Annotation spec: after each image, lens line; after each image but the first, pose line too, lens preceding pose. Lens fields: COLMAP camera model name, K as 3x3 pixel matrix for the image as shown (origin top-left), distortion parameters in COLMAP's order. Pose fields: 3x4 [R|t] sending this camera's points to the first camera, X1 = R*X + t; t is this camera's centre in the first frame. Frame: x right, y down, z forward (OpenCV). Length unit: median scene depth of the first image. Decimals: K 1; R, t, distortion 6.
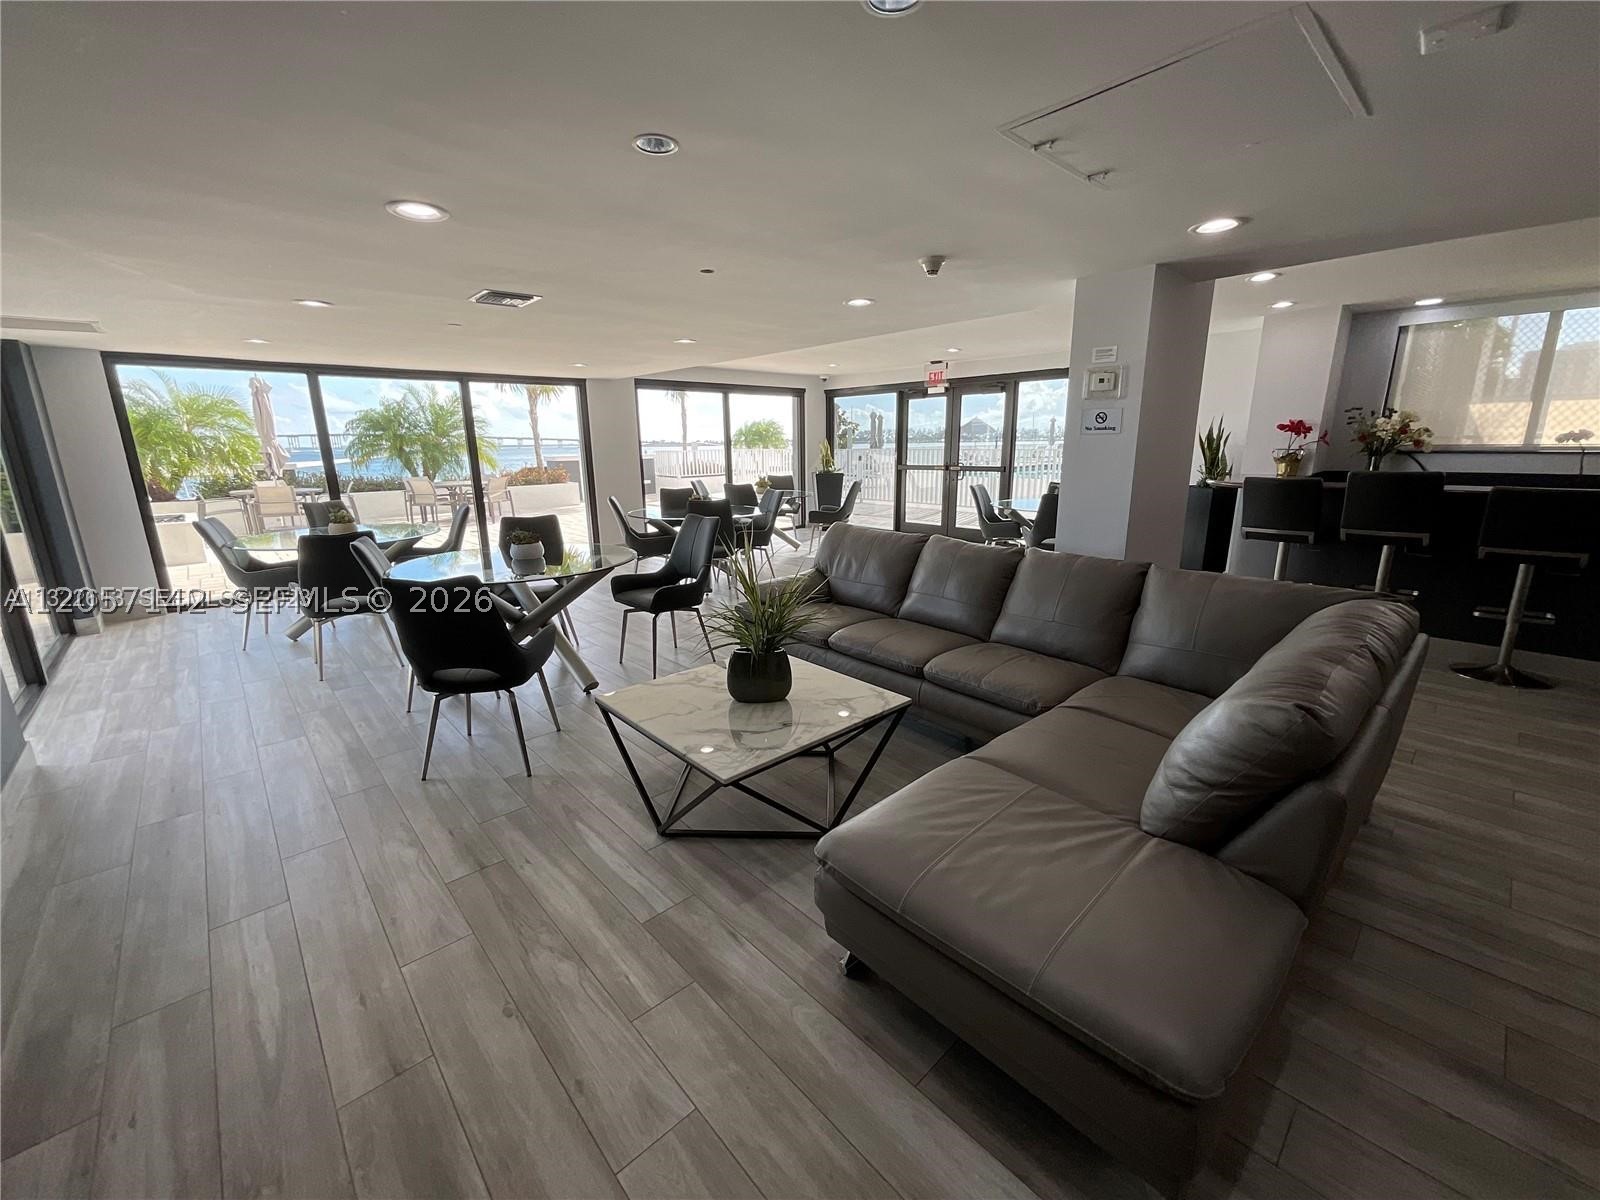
lens RADIAL K [[648.4, 0, 800.0], [0, 648.4, 600.0], [0, 0, 1]] dist [0.000483, 0.000248]
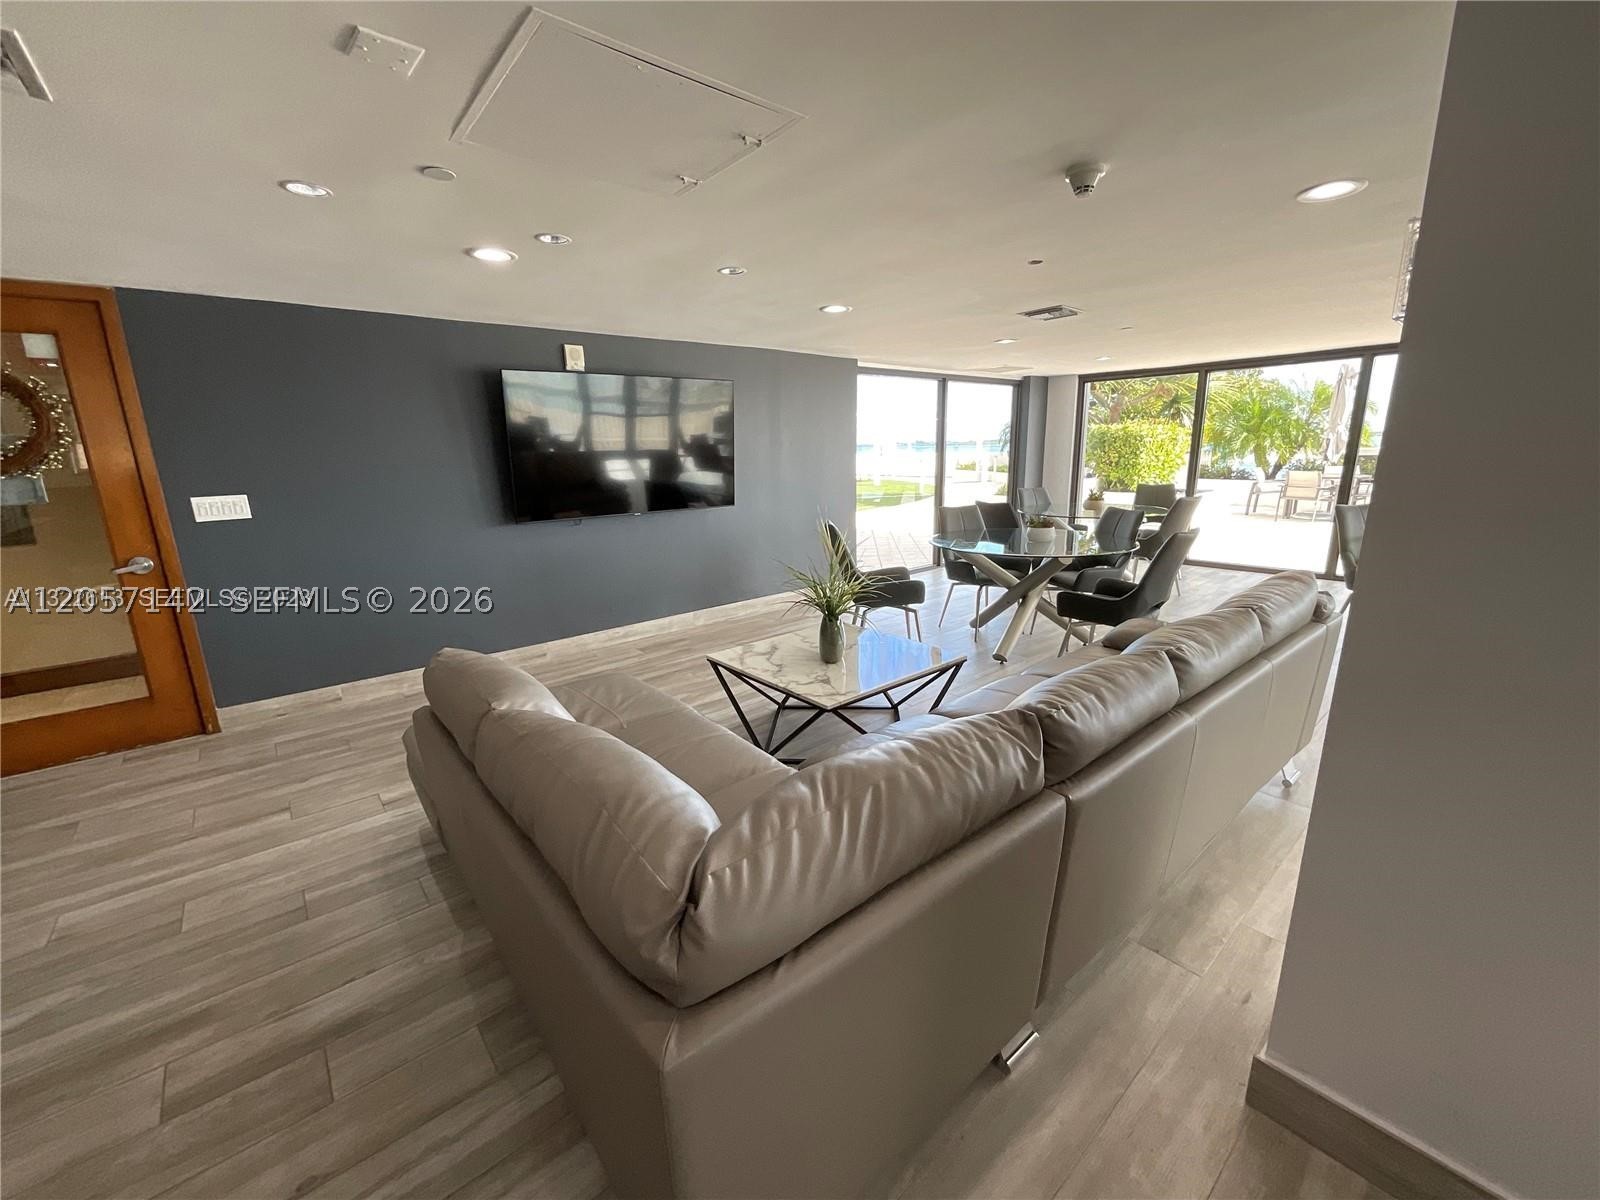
lens RADIAL K [[648.4, 0, 800.0], [0, 648.4, 600.0], [0, 0, 1]] dist [0.000483, 0.000248]
pose [[-0.042542, 0.240302, -0.969765, 0.911629], [-0.215389, 0.945614, 0.243766, -0.193343], [0.975601, 0.219247, 0.011530, 0.757454]]
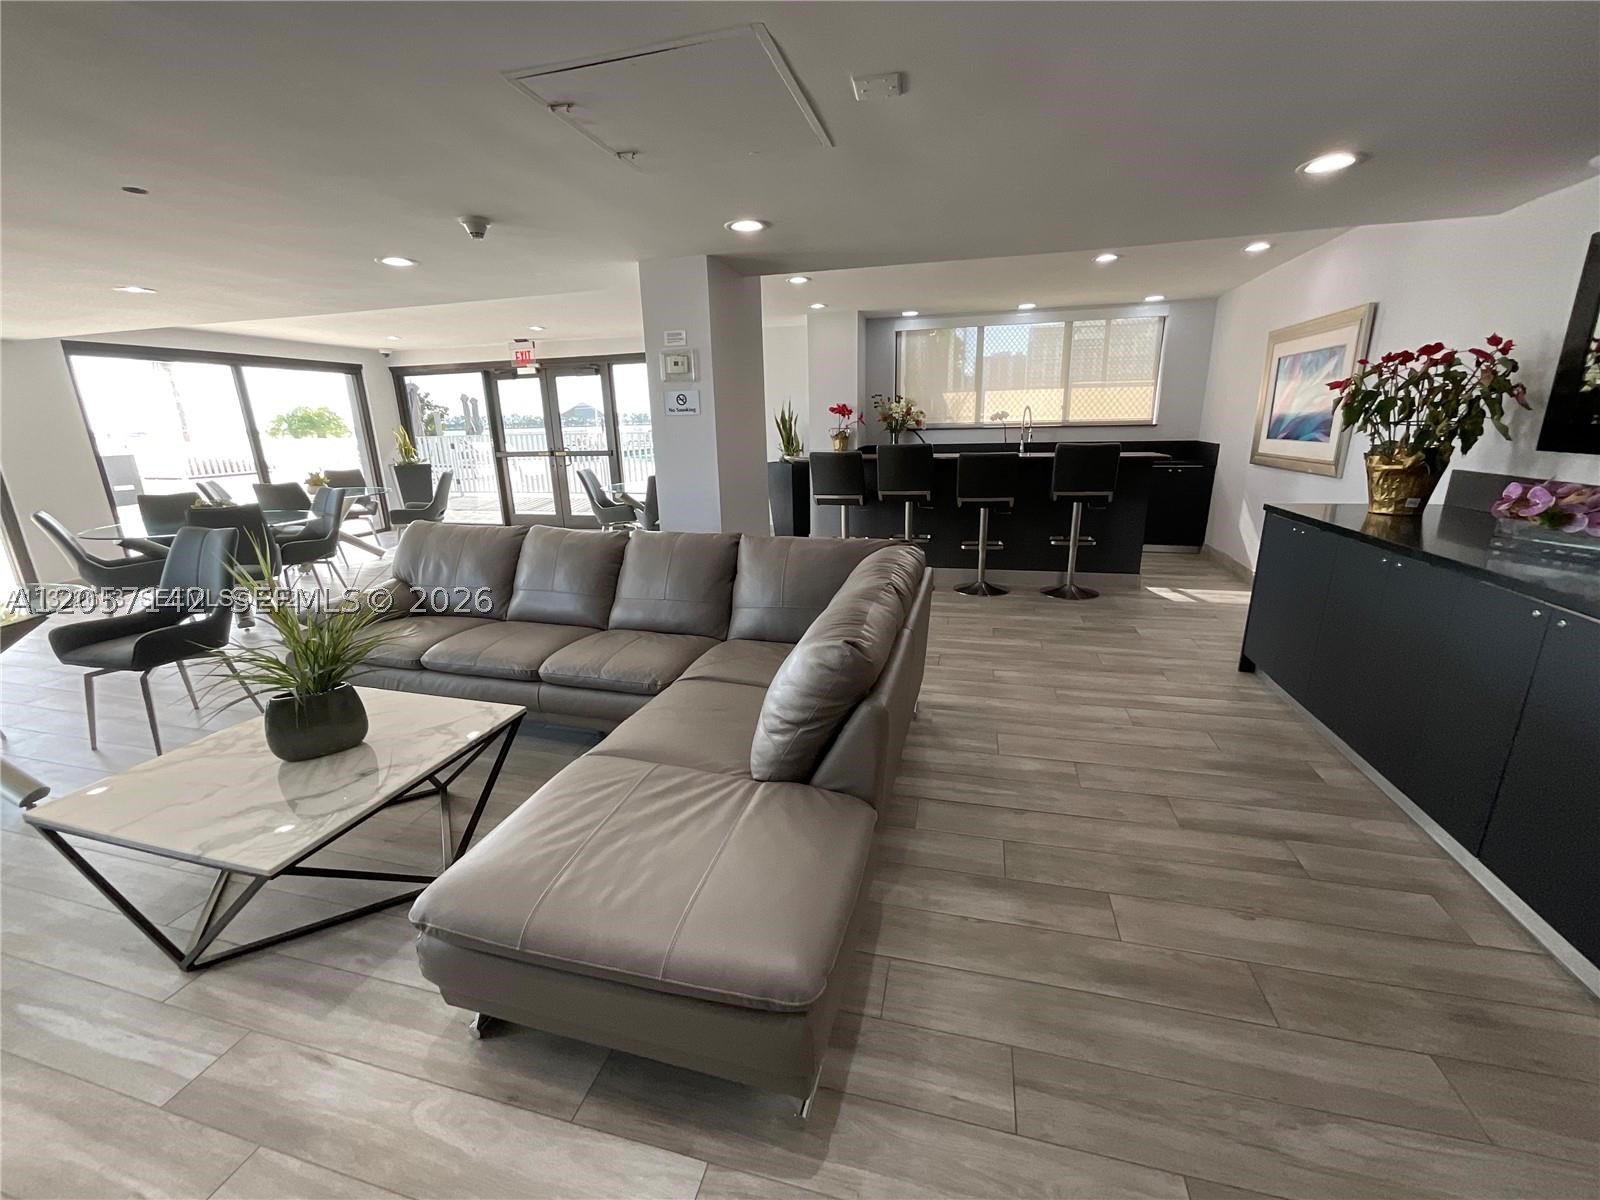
lens RADIAL K [[648.4, 0, 800.0], [0, 648.4, 600.0], [0, 0, 1]] dist [0.000483, 0.000248]
pose [[0.846378, -0.149647, 0.511127, 0.045454], [0.138419, 0.988541, 0.060216, 0.001890], [-0.514281, 0.019784, 0.857393, 0.011193]]
